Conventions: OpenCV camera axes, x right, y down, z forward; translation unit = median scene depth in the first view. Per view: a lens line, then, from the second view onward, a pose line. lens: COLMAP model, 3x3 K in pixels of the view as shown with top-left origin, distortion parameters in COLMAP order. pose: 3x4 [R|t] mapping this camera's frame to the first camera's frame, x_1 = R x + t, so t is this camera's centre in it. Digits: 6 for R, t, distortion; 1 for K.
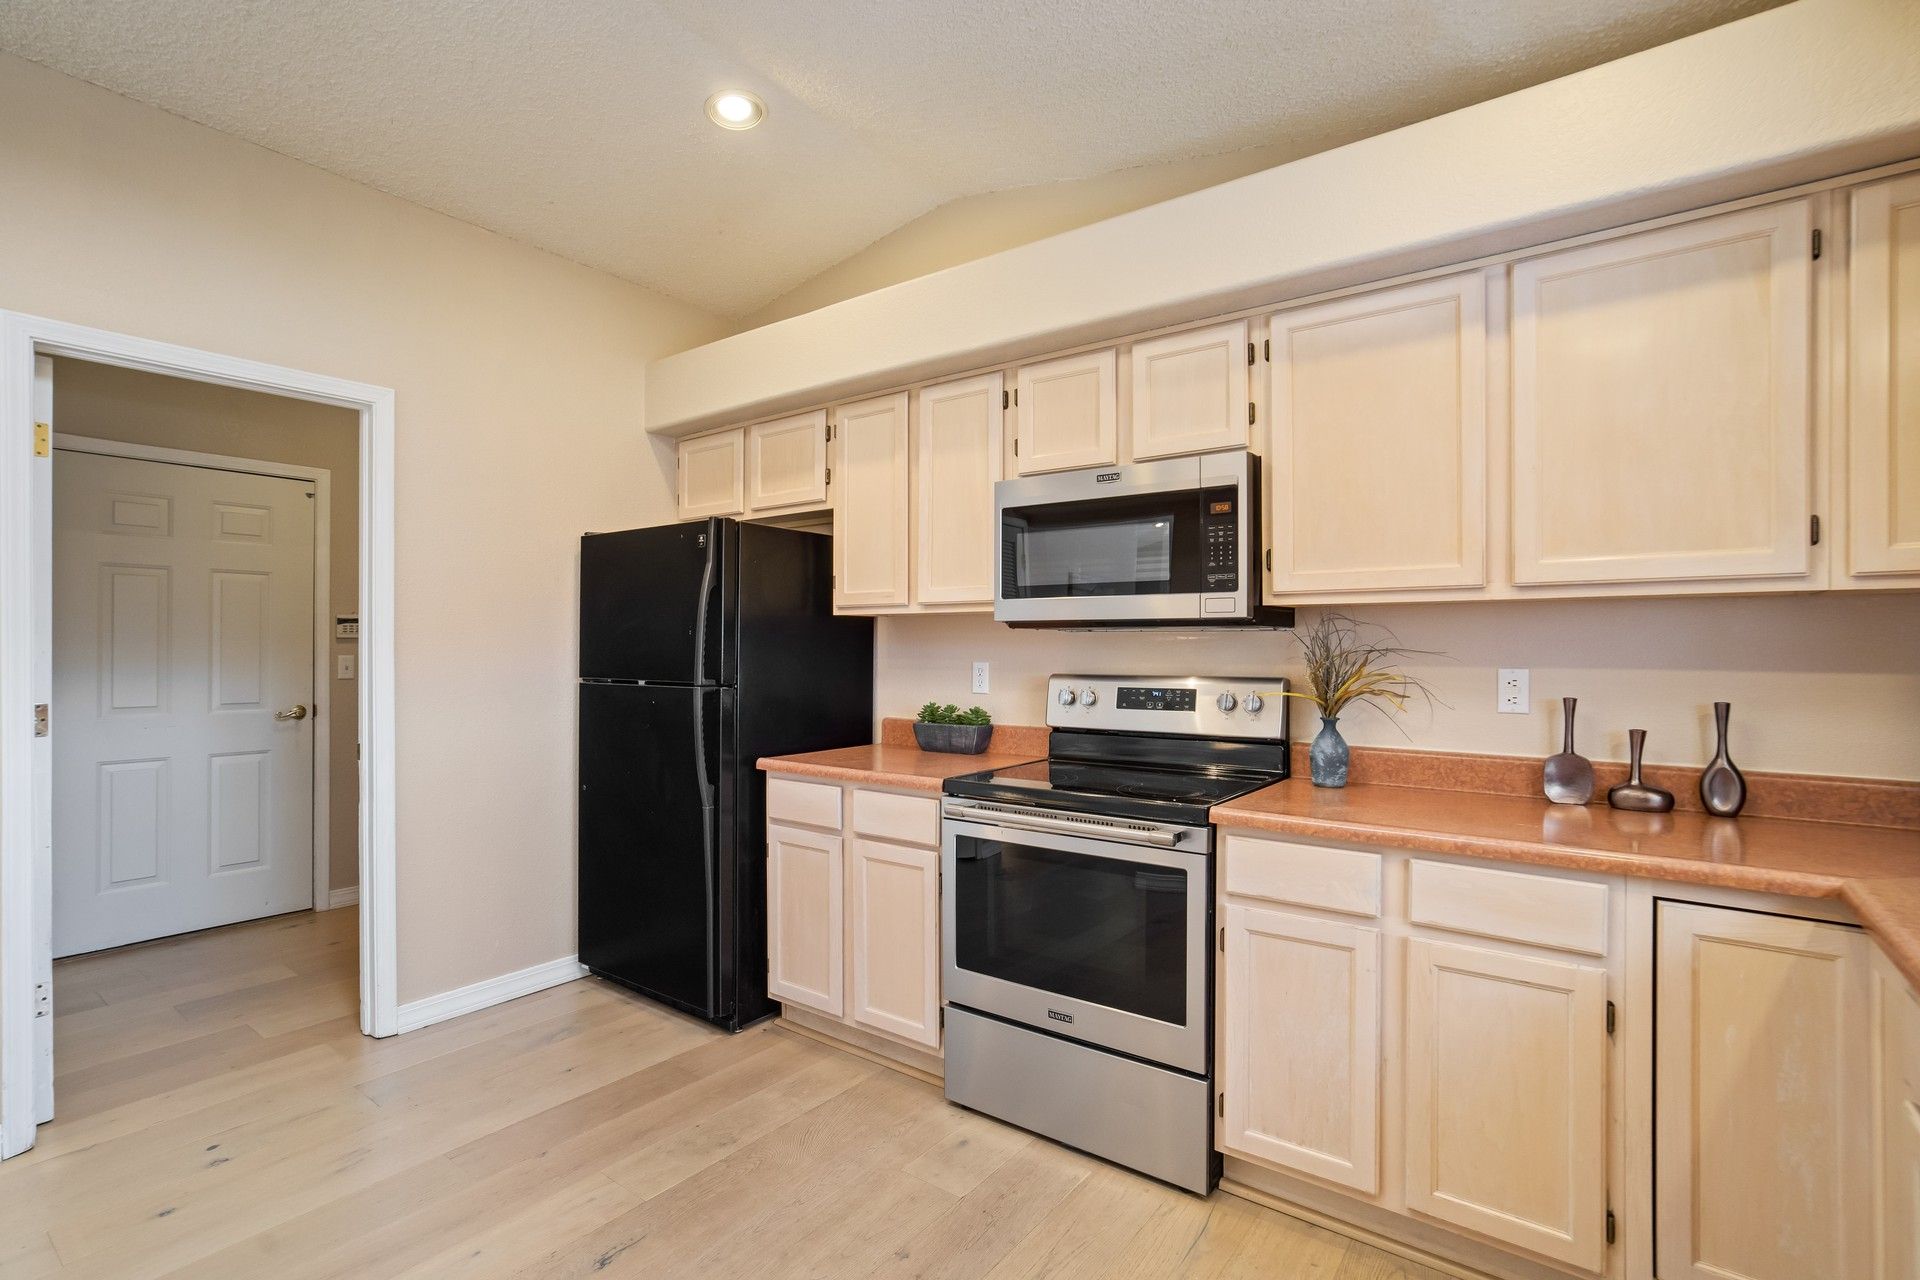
lens RADIAL K [[912.6, 0, 960.0], [0, 912.6, 640.0], [0, 0, 1]] dist [-0.015991, 0.001527]
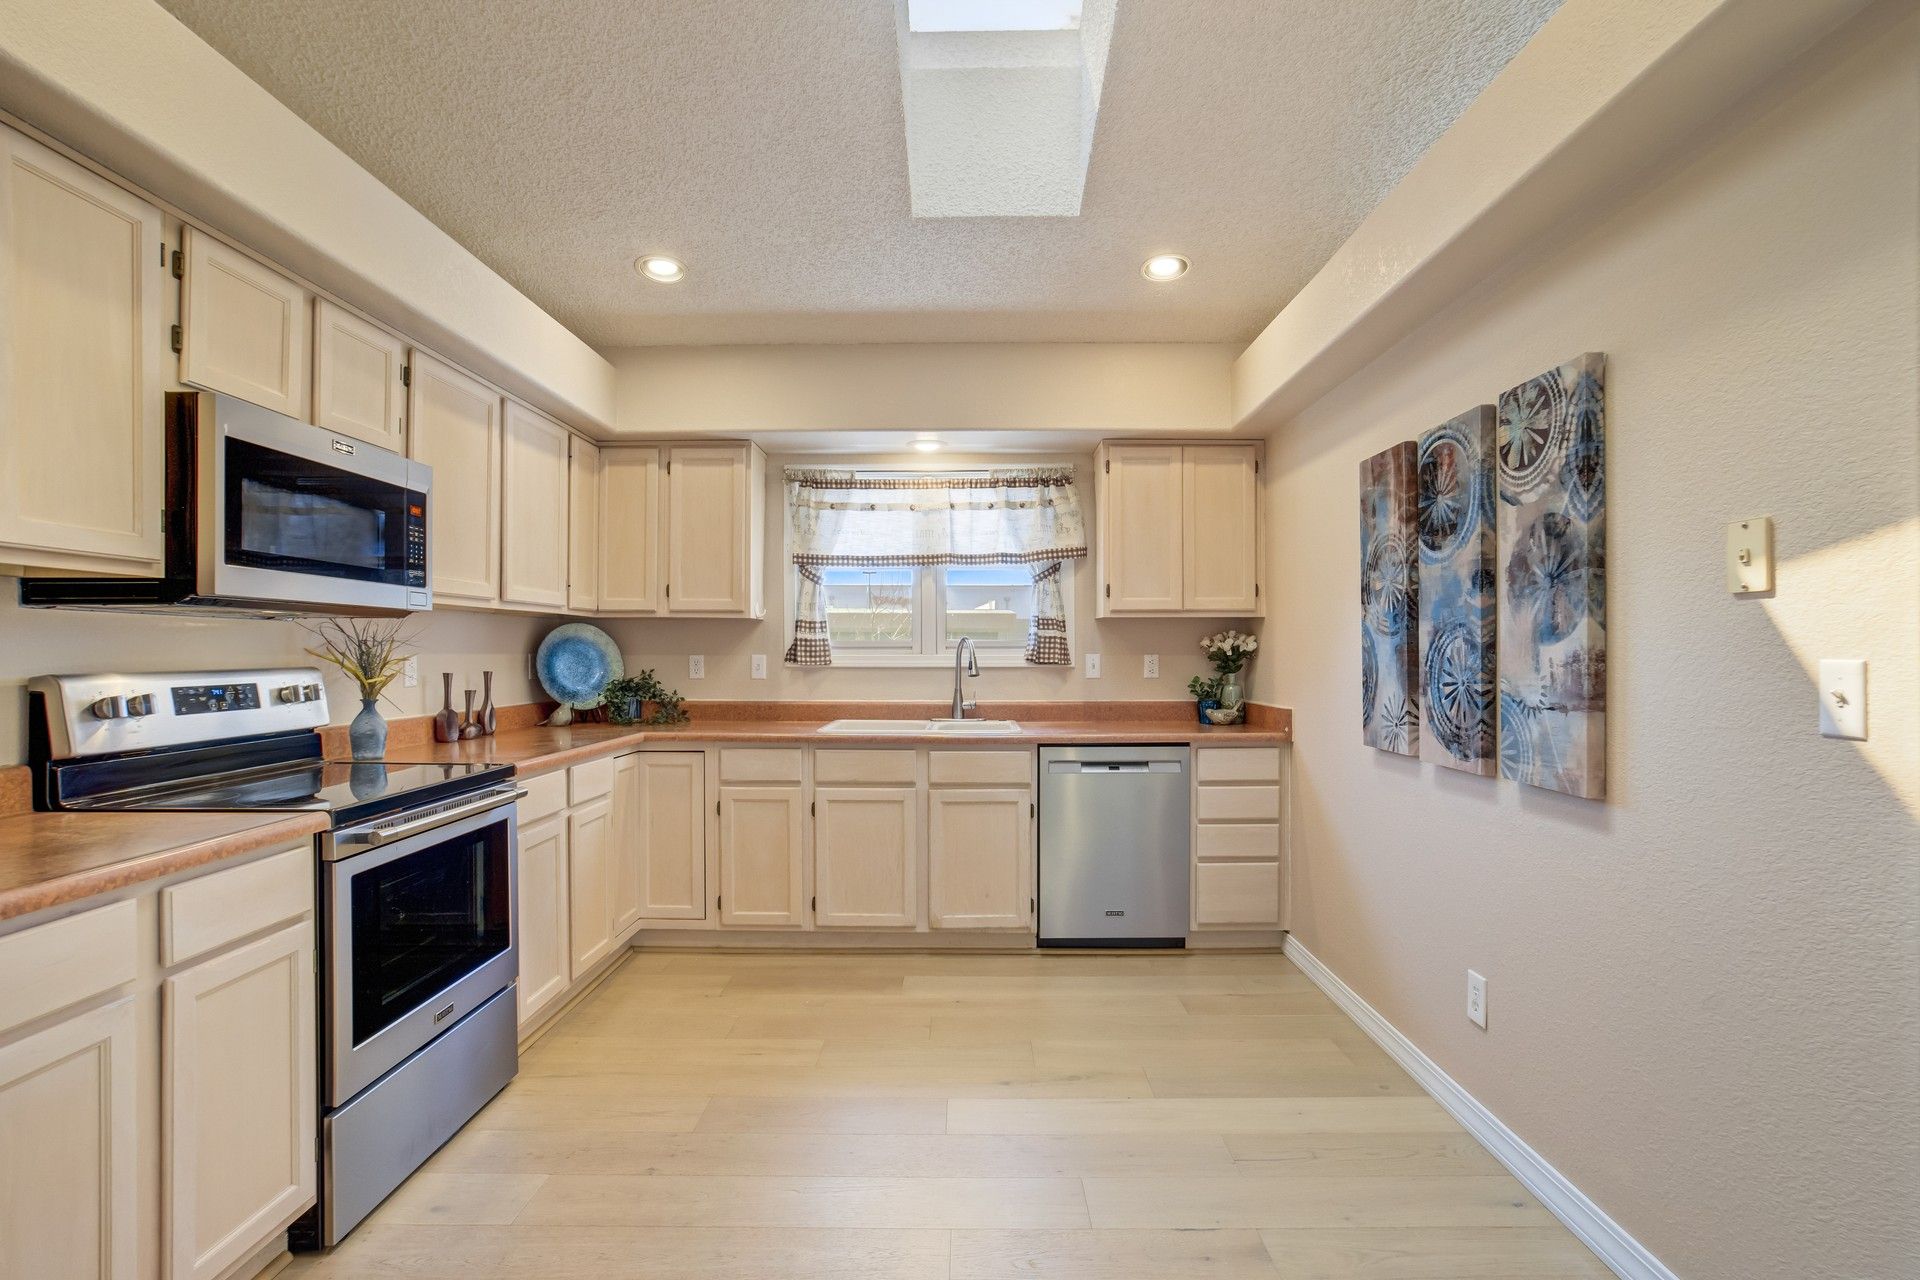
lens RADIAL K [[912.6, 0, 960.0], [0, 912.6, 640.0], [0, 0, 1]] dist [-0.015991, 0.001527]
pose [[-0.575477, 0.004130, 0.817807, -0.966470], [-0.011203, 0.999854, -0.012933, 0.017566], [-0.817741, -0.016605, -0.575347, 1.070979]]
